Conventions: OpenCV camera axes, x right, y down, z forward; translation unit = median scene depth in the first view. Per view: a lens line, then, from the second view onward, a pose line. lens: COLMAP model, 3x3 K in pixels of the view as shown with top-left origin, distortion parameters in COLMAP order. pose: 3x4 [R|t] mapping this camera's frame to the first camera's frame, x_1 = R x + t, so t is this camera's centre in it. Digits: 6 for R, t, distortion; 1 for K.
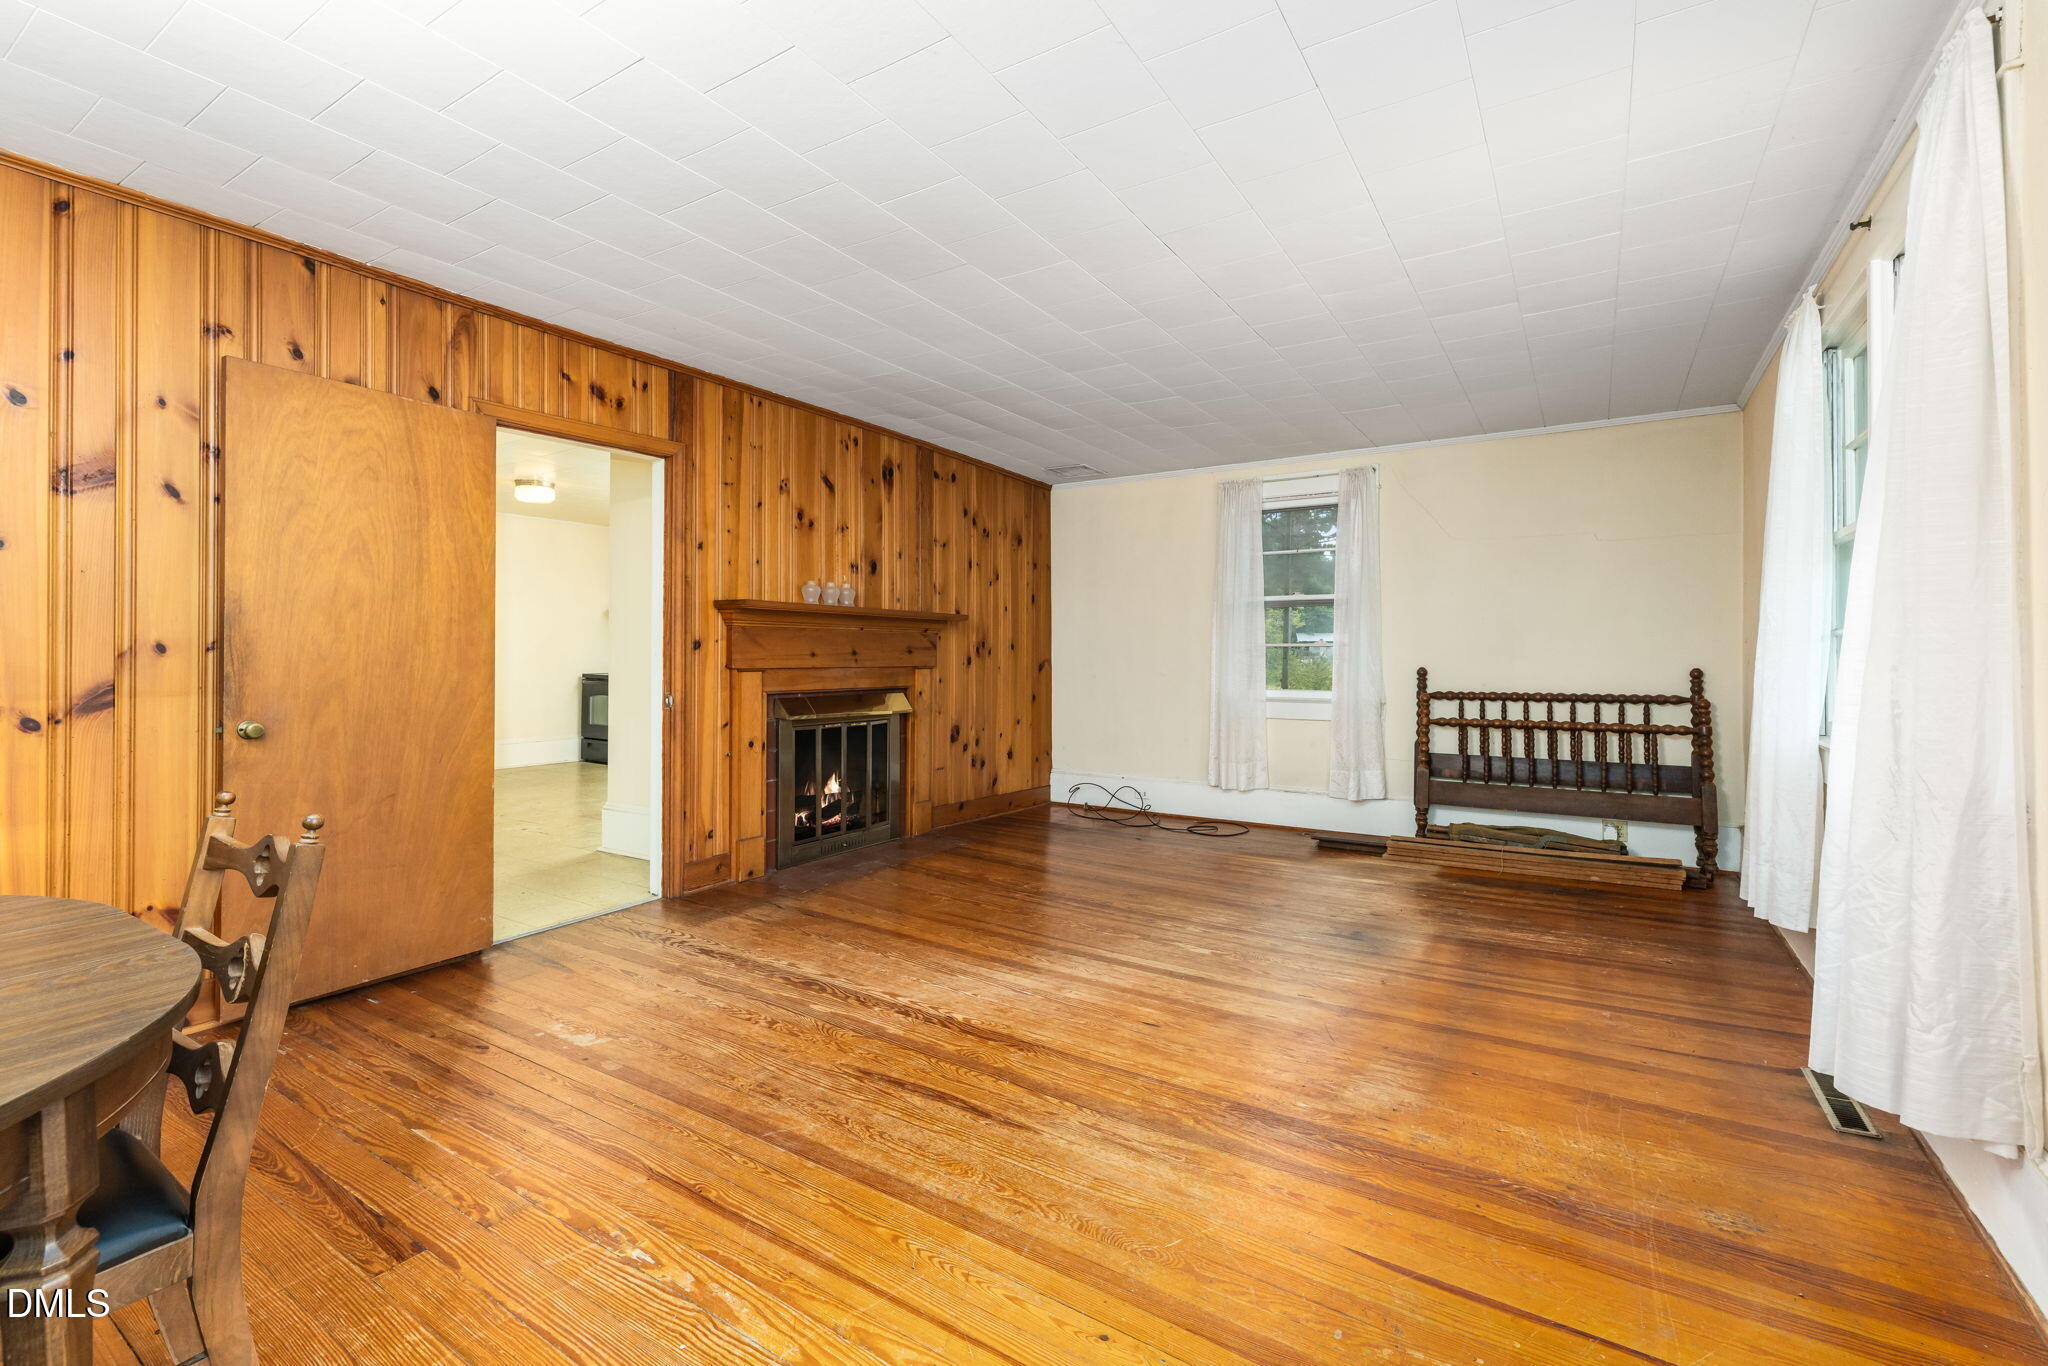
lens RADIAL K [[887.2, 0, 1016.4], [0, 887.2, 655.8], [0, 0, 1]] dist [-0.000314, 0.000262]
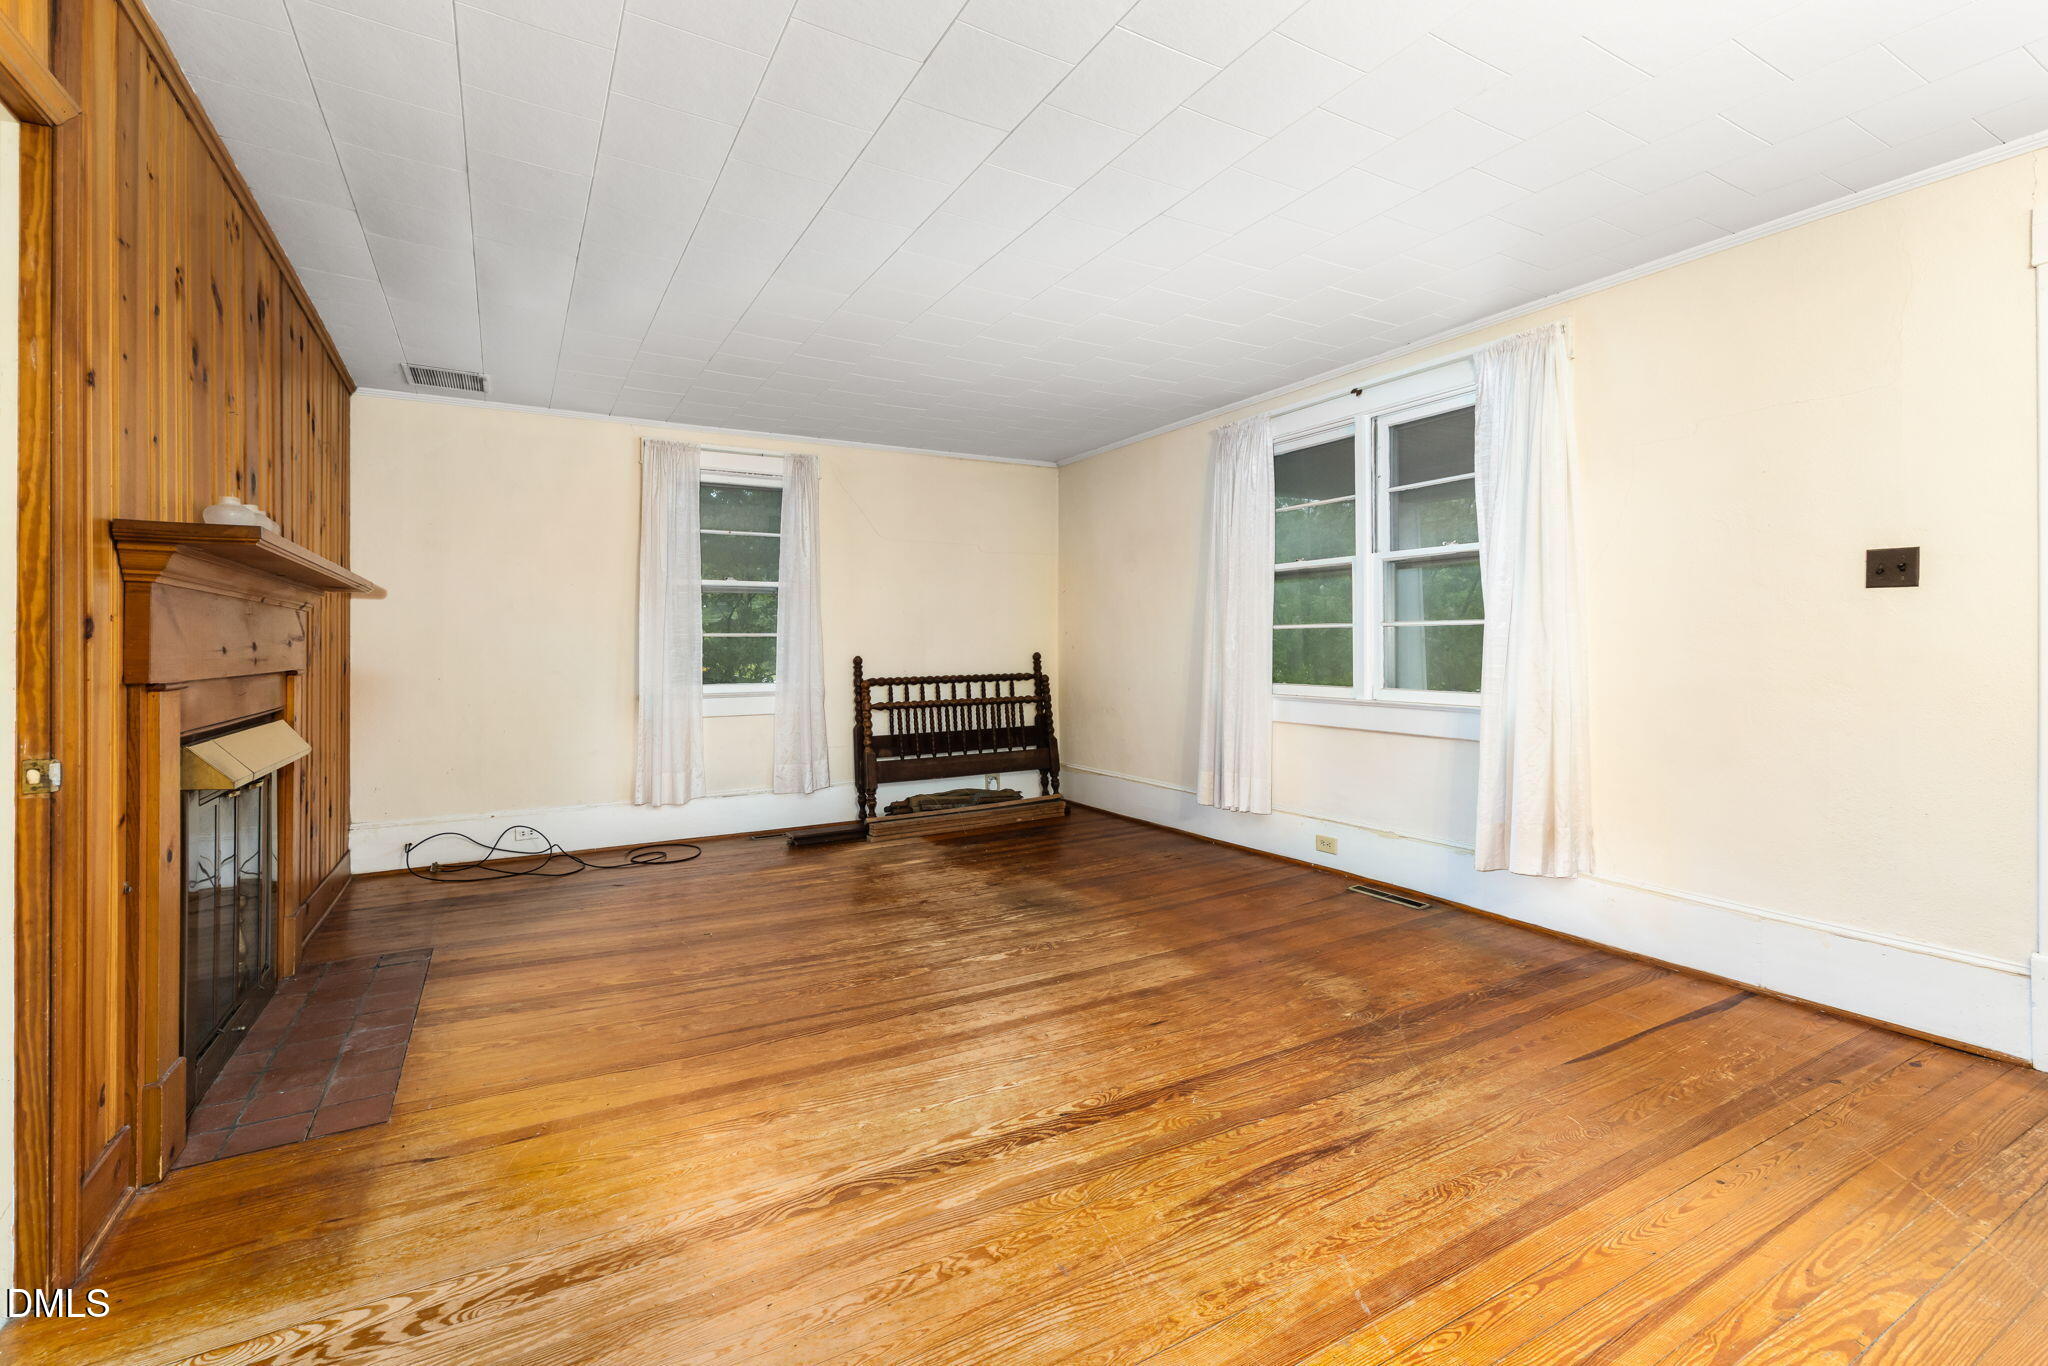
lens RADIAL K [[954.5, 0, 853.8], [0, 954.5, 644.7], [0, 0, 1]] dist [0.001474, 0.000194]
pose [[0.470654, -0.005627, 0.882300, -0.758385], [0.010930, 0.999940, 0.000546, -0.001608], [-0.882250, 0.009386, 0.470688, 0.655246]]
